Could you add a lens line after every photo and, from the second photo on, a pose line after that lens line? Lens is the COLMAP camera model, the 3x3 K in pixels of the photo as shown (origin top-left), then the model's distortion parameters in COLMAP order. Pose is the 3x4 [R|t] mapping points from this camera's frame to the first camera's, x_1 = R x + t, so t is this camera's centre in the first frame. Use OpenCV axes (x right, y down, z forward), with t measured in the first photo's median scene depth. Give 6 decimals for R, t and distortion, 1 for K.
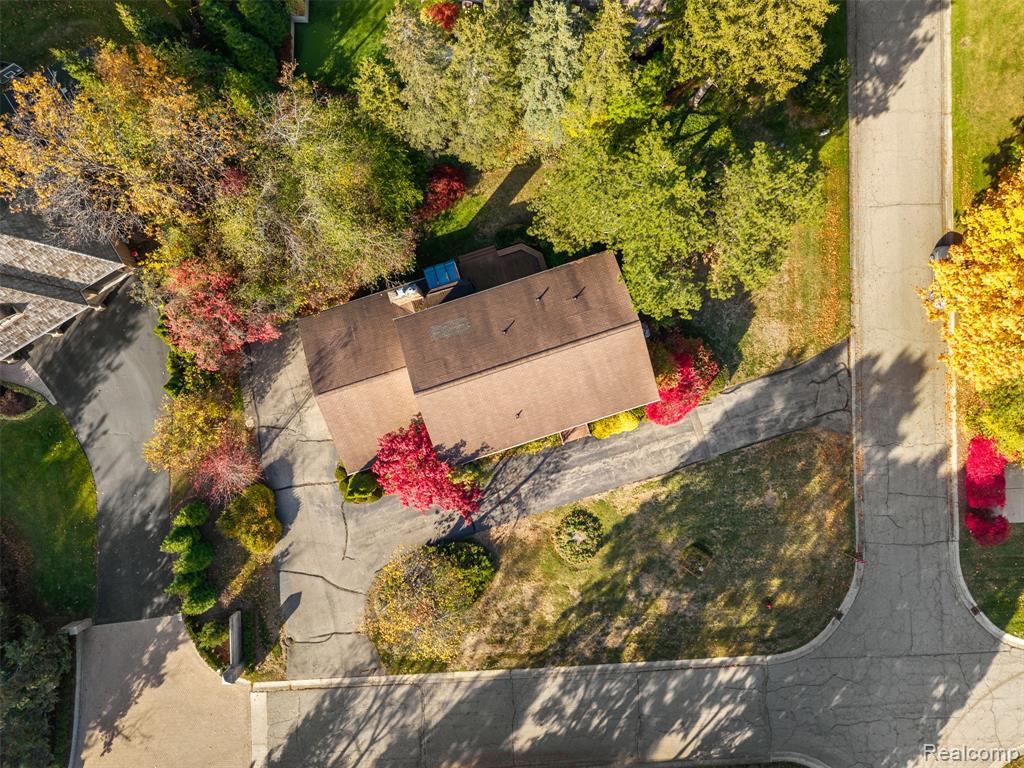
lens RADIAL K [[699.4, 0, 512.0], [0, 699.4, 384.0], [0, 0, 1]] dist [0.004698, -0.001703]
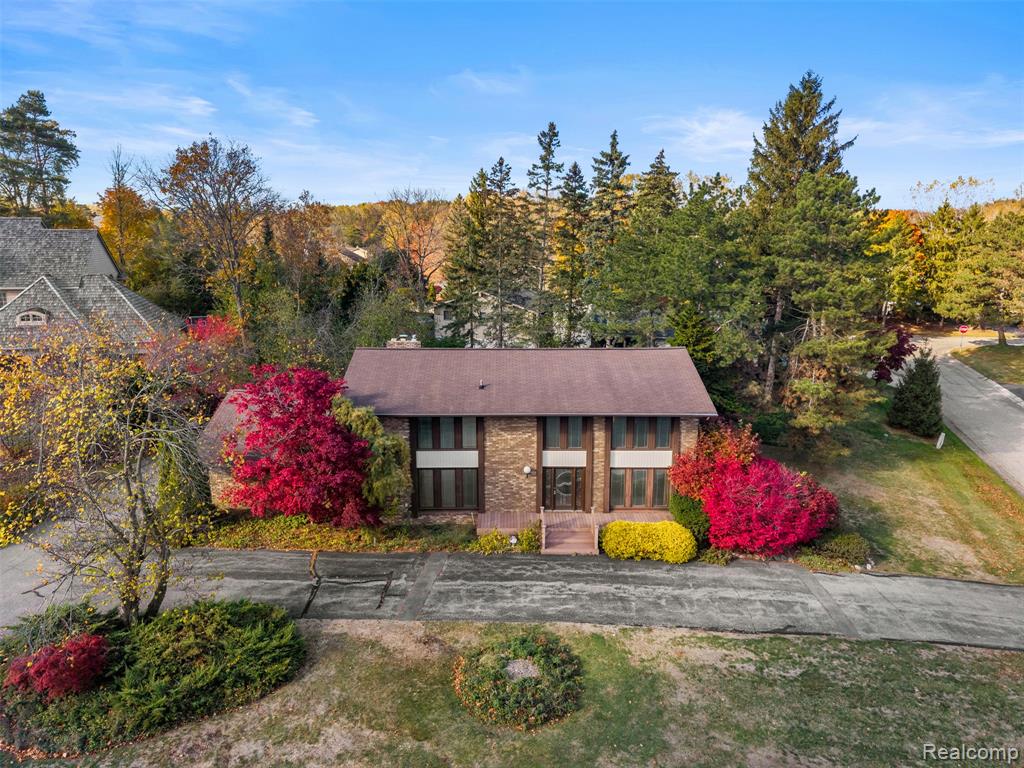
lens RADIAL K [[699.4, 0, 512.0], [0, 699.4, 384.0], [0, 0, 1]] dist [0.004698, -0.001703]
pose [[0.956536, 0.066554, -0.283918, 0.187192], [-0.291567, 0.200785, -0.935240, 0.547295], [-0.005238, 0.977372, 0.211463, 0.748409]]
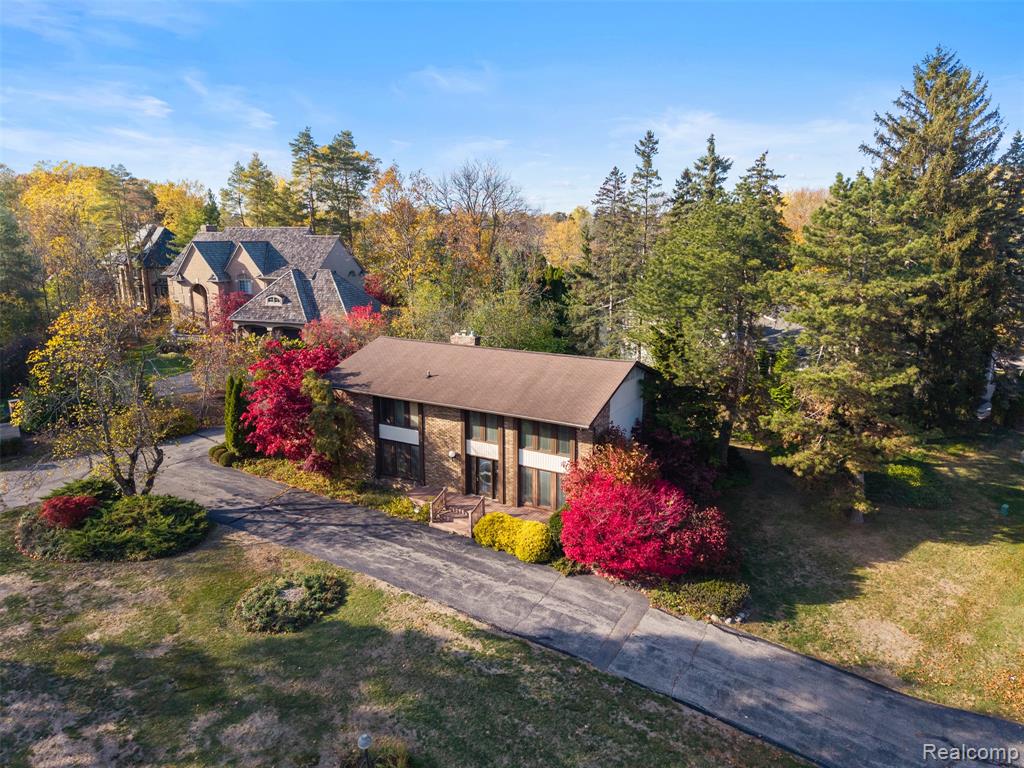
lens RADIAL K [[699.4, 0, 512.0], [0, 699.4, 384.0], [0, 0, 1]] dist [0.004698, -0.001703]
pose [[0.663510, 0.162722, -0.730258, 0.524363], [-0.748139, 0.135830, -0.649490, 0.396327], [-0.006495, 0.977278, 0.211863, 0.738836]]
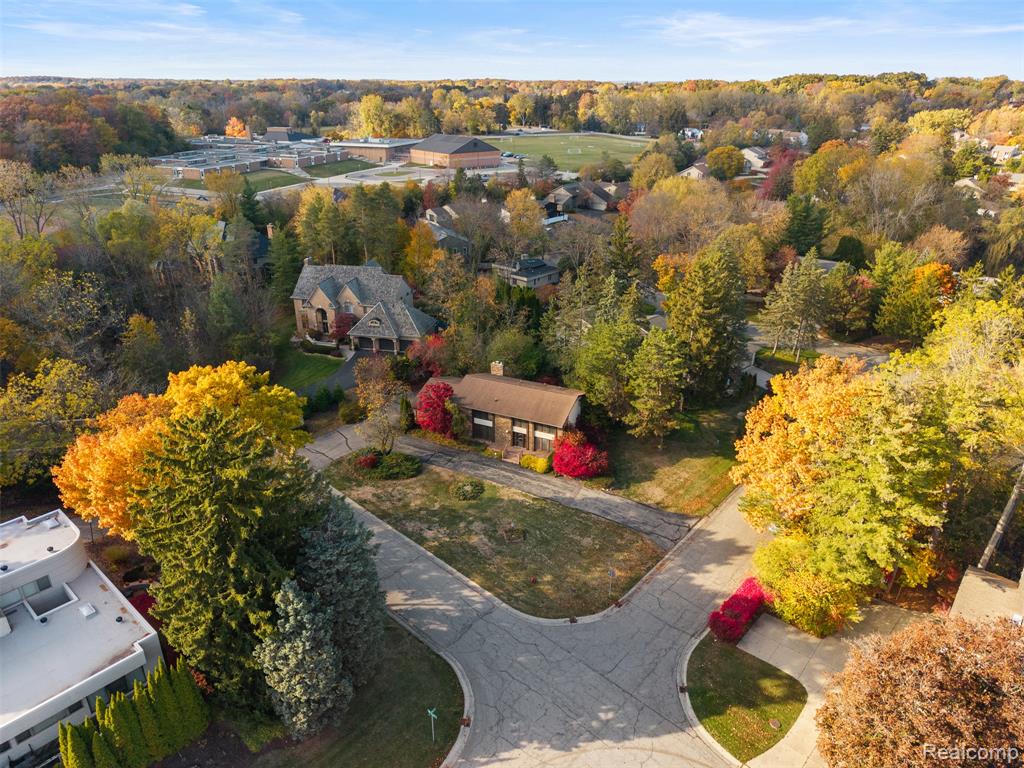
lens RADIAL K [[723.3, 0, 492.4], [0, 723.3, 386.4], [0, 0, 1]] dist [0.088396, -0.000035]
pose [[0.715609, 0.279328, -0.640219, 1.053683], [-0.698474, 0.294287, -0.652326, 1.115367], [0.006195, 0.913986, 0.405697, 0.165343]]
